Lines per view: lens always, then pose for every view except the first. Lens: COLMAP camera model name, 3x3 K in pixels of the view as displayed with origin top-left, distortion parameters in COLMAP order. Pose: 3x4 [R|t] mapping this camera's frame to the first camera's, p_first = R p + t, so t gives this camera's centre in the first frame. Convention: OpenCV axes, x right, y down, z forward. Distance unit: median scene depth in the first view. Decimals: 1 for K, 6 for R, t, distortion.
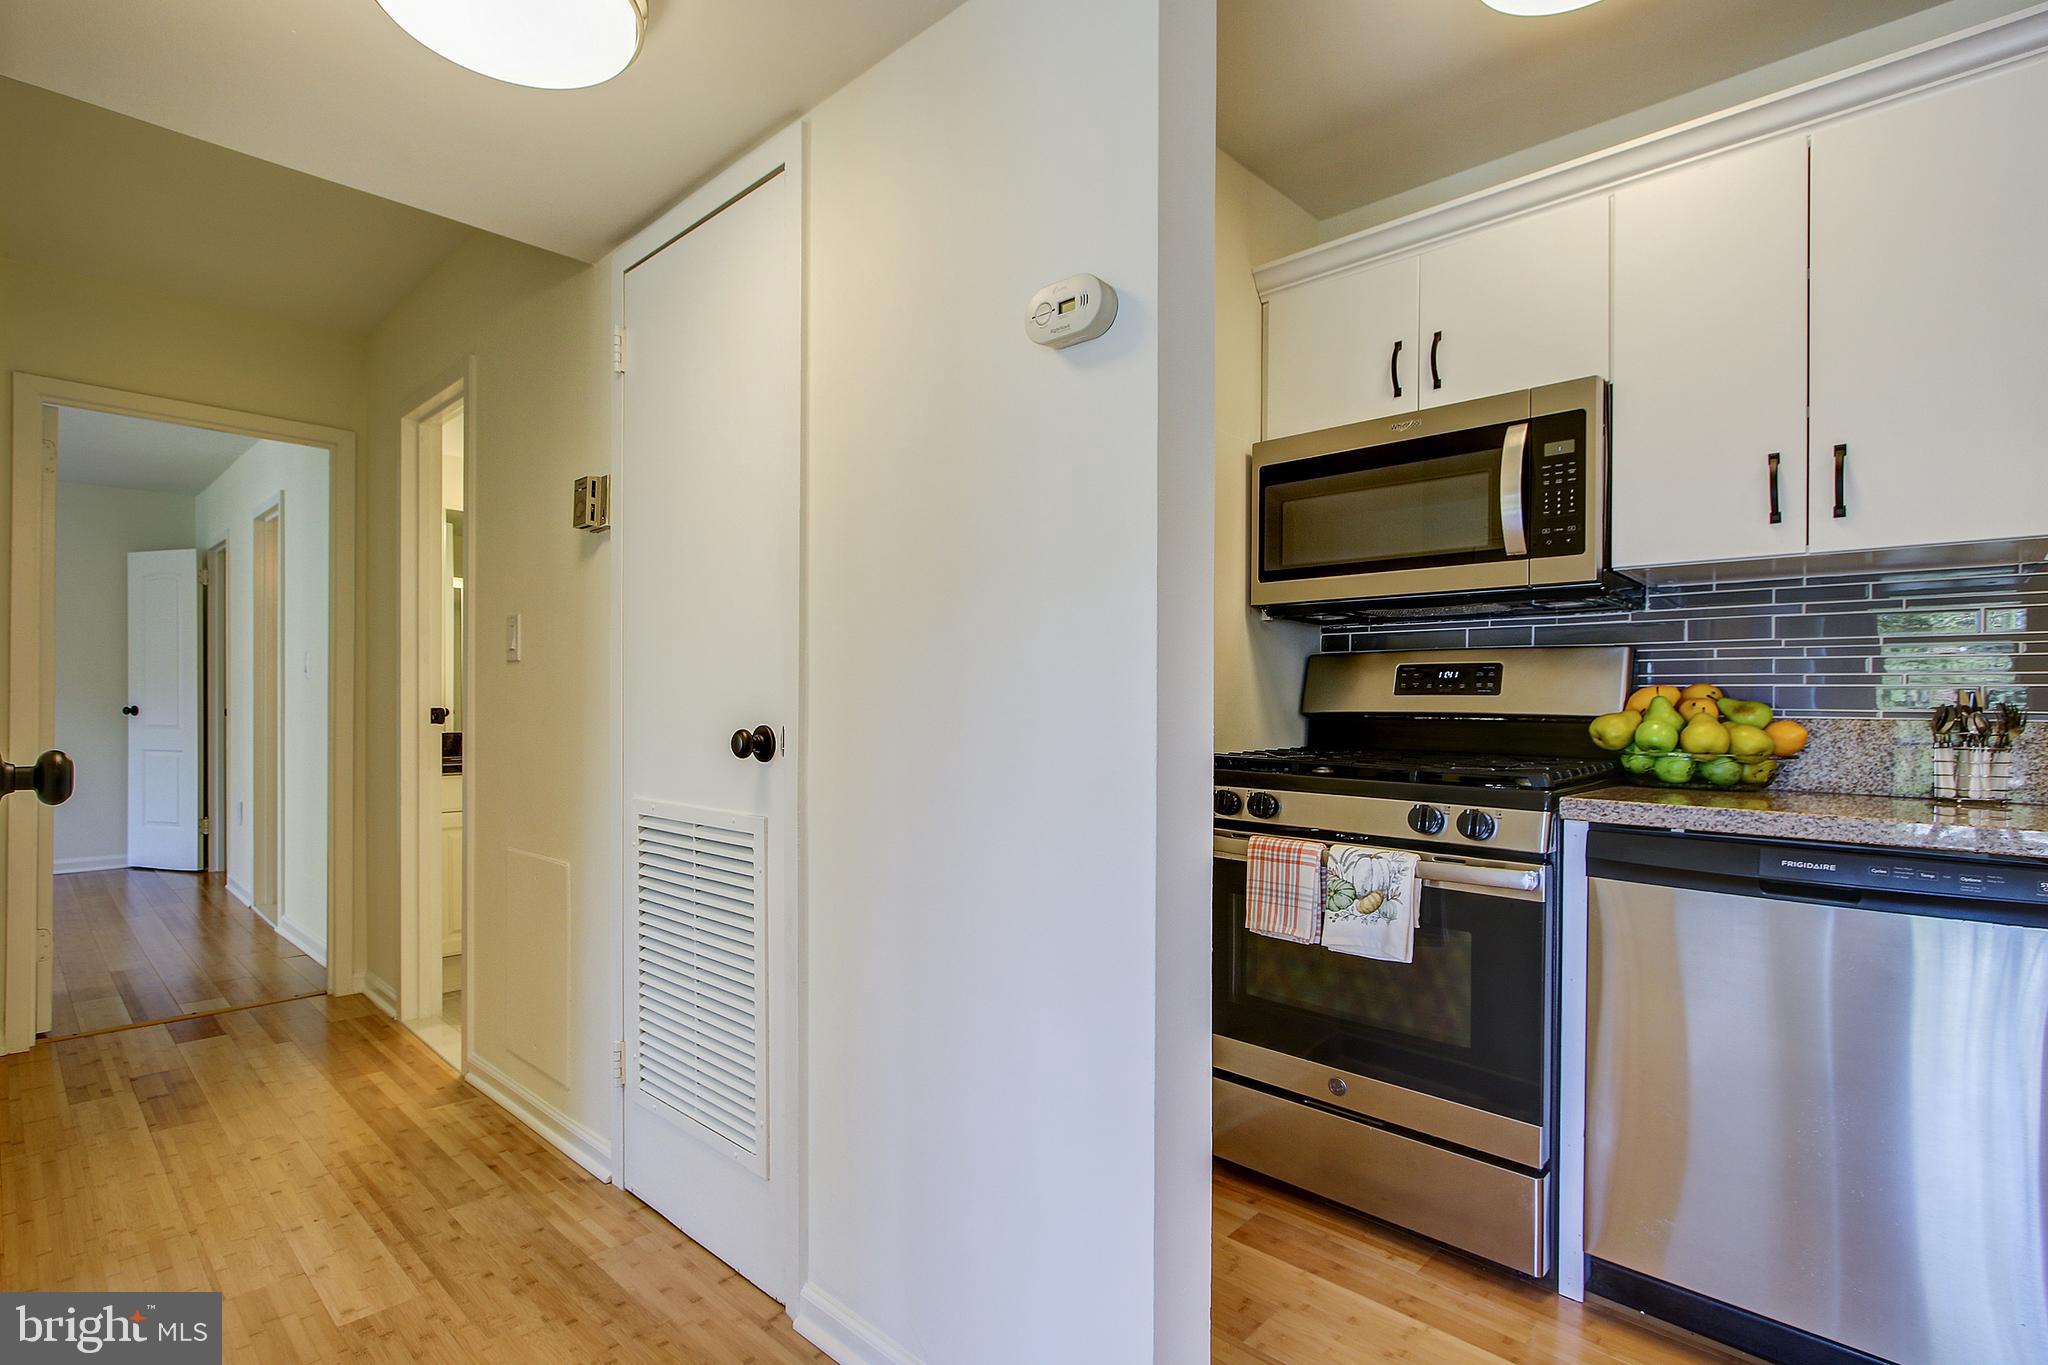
lens RADIAL K [[959.7, 0, 1051.5], [0, 959.7, 702.3], [0, 0, 1]] dist [-0.010316, 0.003358]
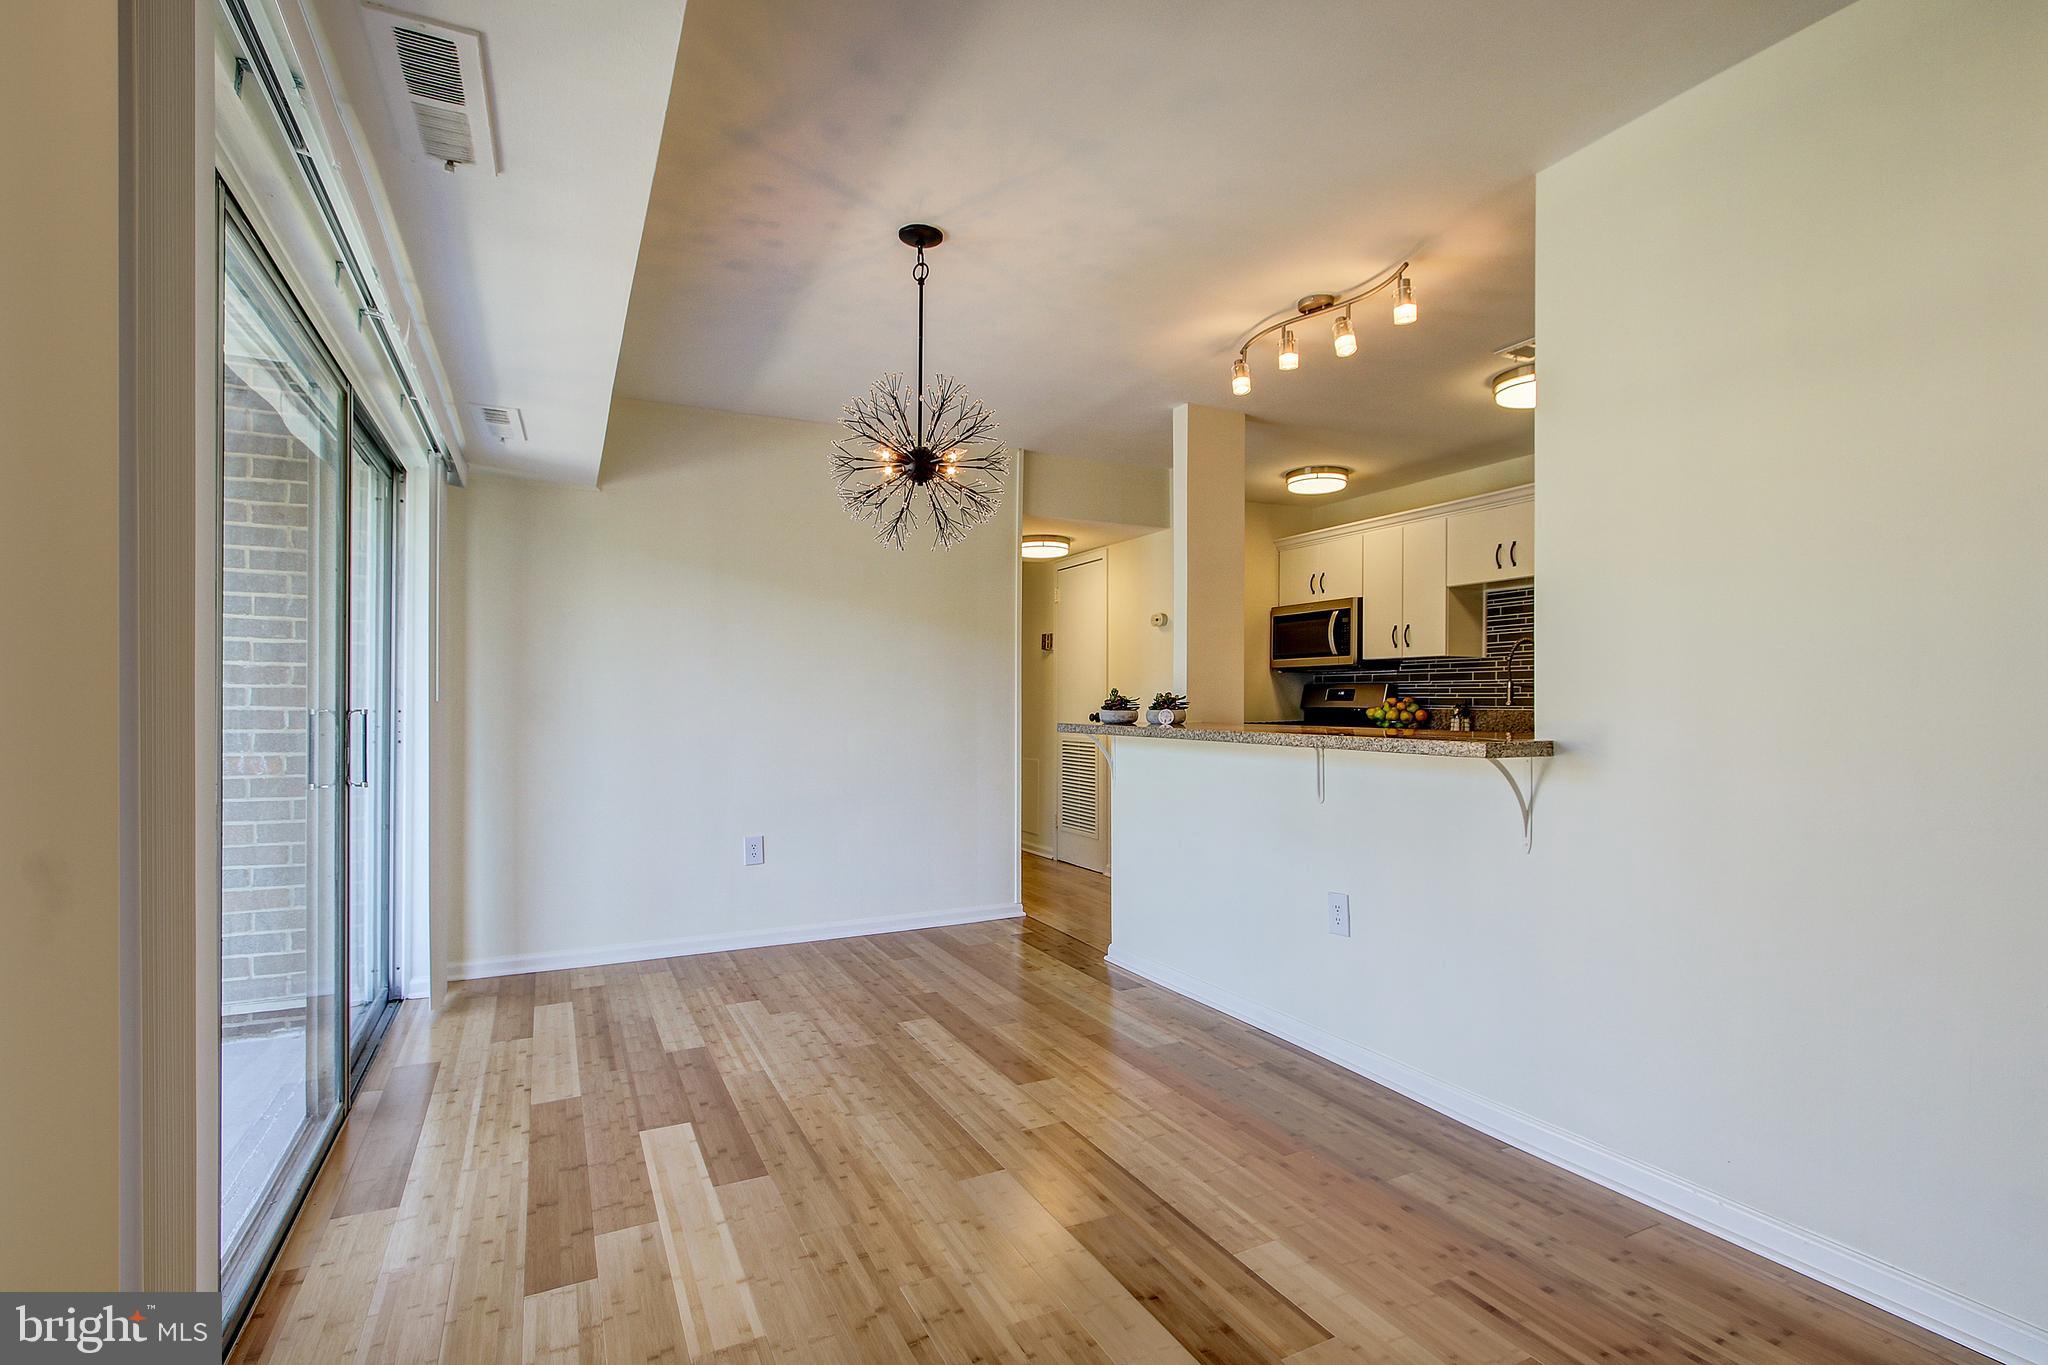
lens RADIAL K [[959.7, 0, 1041.5], [0, 959.7, 687.1], [0, 0, 1]] dist [-0.010316, 0.003358]
pose [[0.928272, -0.009659, -0.371775, 0.762881], [0.001974, 0.999777, -0.021046, 0.010041], [0.371896, 0.018803, 0.928084, -2.183091]]
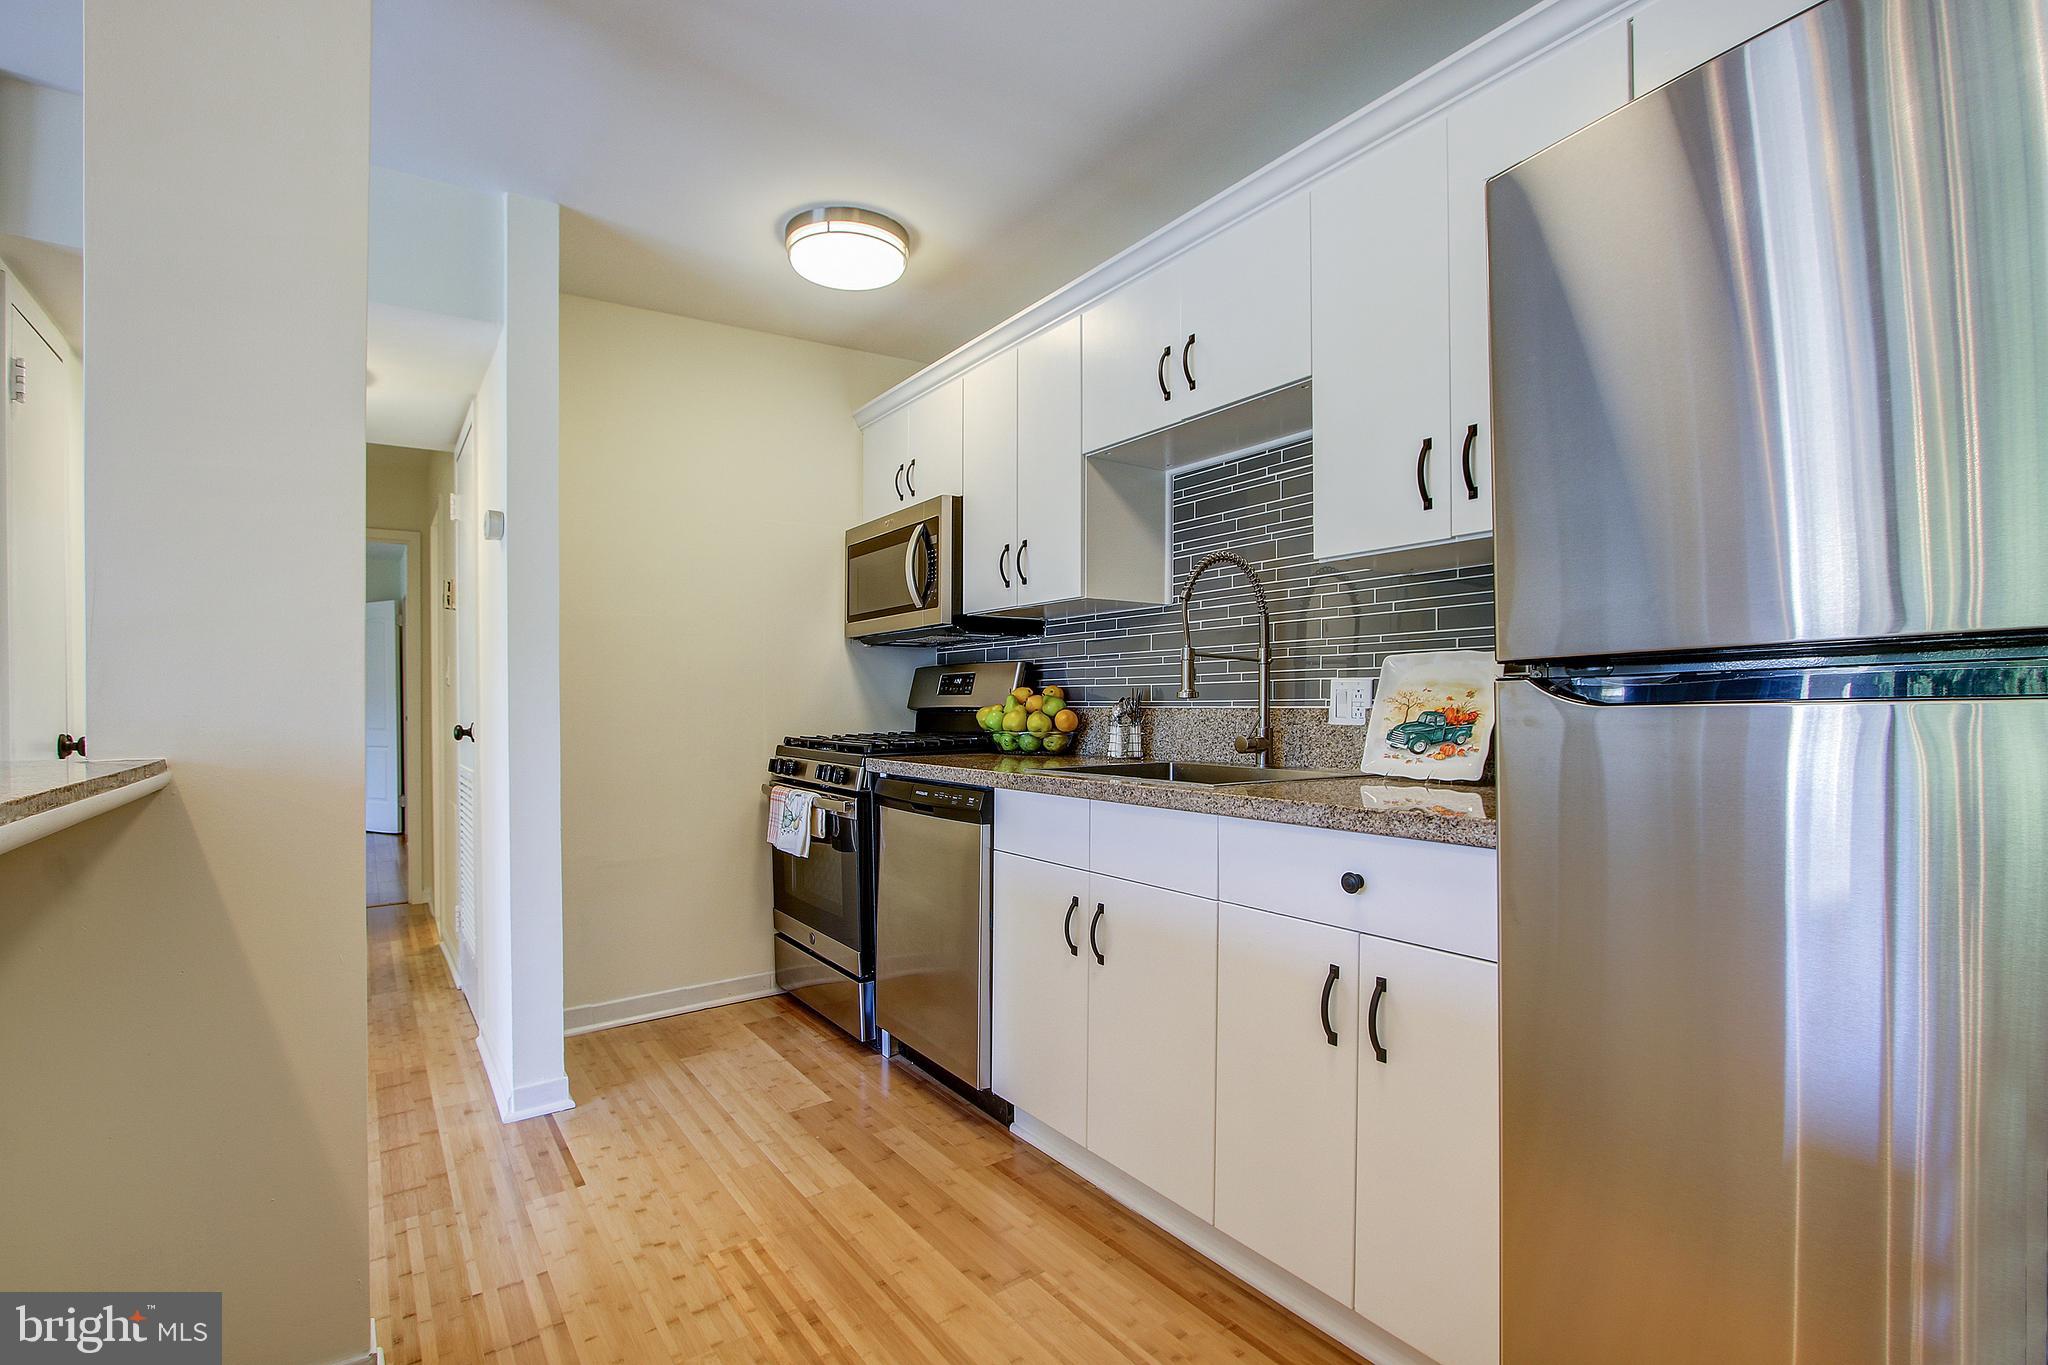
lens RADIAL K [[959.7, 0, 1059.6], [0, 959.7, 692.9], [0, 0, 1]] dist [-0.010316, 0.003358]
pose [[0.978965, -0.022557, -0.202777, 1.050372], [0.022261, 0.999745, -0.003739, -0.001490], [0.202810, -0.000853, 0.979218, -0.514318]]
